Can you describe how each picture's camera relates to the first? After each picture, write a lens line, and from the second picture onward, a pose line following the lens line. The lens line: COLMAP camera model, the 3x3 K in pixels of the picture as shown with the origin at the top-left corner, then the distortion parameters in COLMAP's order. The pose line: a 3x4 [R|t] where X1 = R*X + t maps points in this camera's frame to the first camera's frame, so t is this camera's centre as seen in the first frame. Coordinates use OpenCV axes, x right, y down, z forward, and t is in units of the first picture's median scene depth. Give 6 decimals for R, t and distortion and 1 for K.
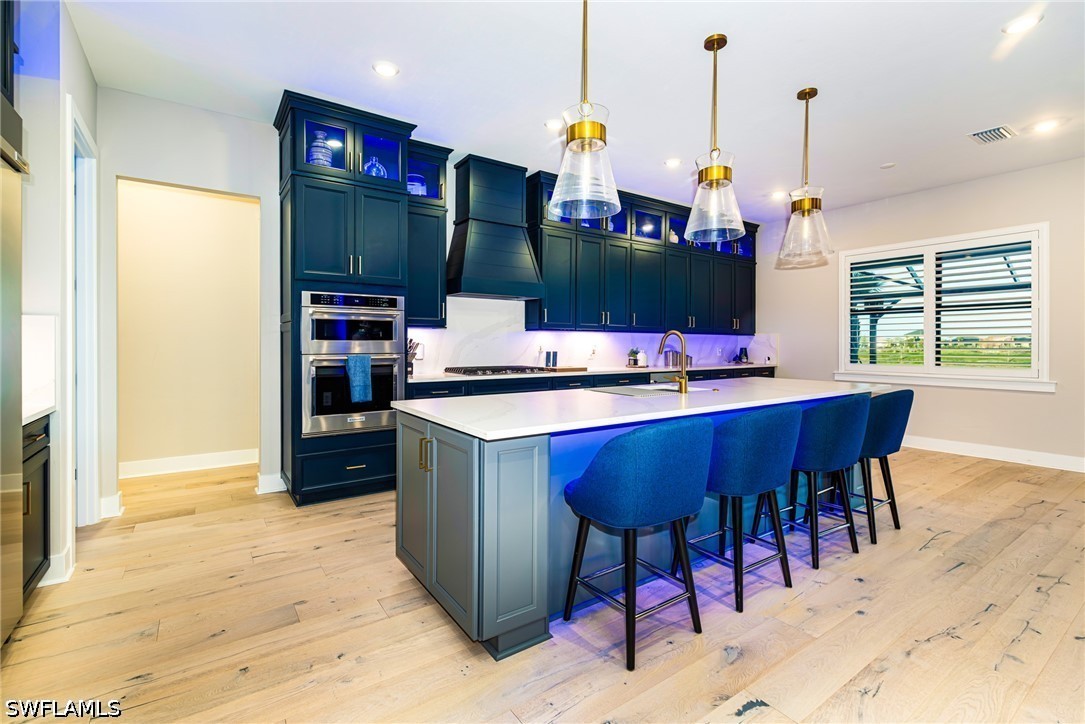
lens RADIAL K [[470.0, 0, 551.6], [0, 470.0, 344.2], [0, 0, 1]] dist [-0.003036, 0.000449]
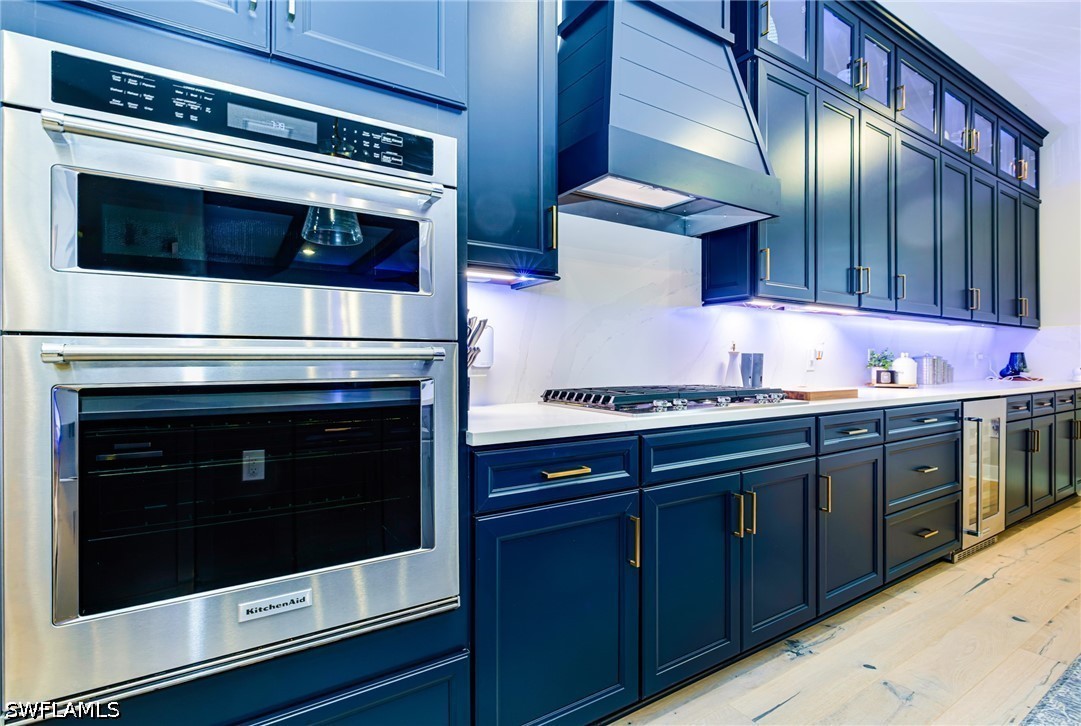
lens RADIAL K [[500.2, 0, 531.0], [0, 500.2, 360.3], [0, 0, 1]] dist [-0.014832, 0.000761]
pose [[0.997708, -0.002006, -0.067641, -0.197710], [0.002007, 0.999998, -0.000055, 0.023966], [0.067641, -0.000081, 0.997710, 0.559695]]
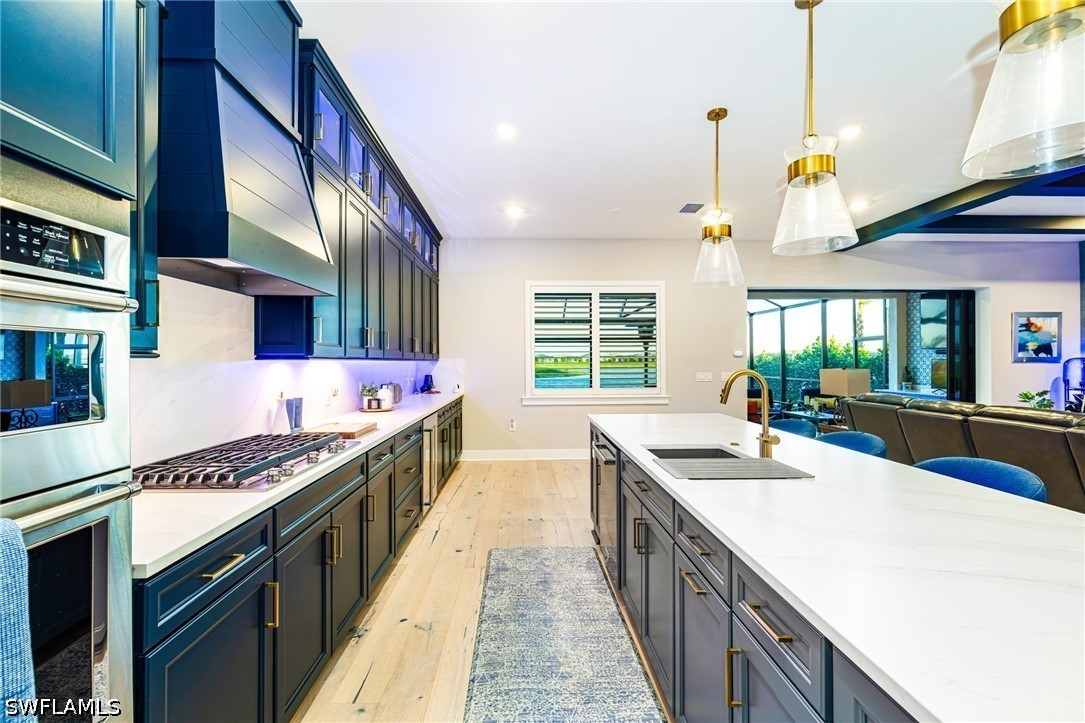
lens RADIAL K [[470.0, 0, 525.8], [0, 470.0, 359.4], [0, 0, 1]] dist [-0.003036, 0.000449]
pose [[0.561873, -0.001994, 0.827221, -0.316377], [0.007001, 0.999973, -0.002345, -0.027710], [-0.827194, 0.007109, 0.561871, 0.546036]]
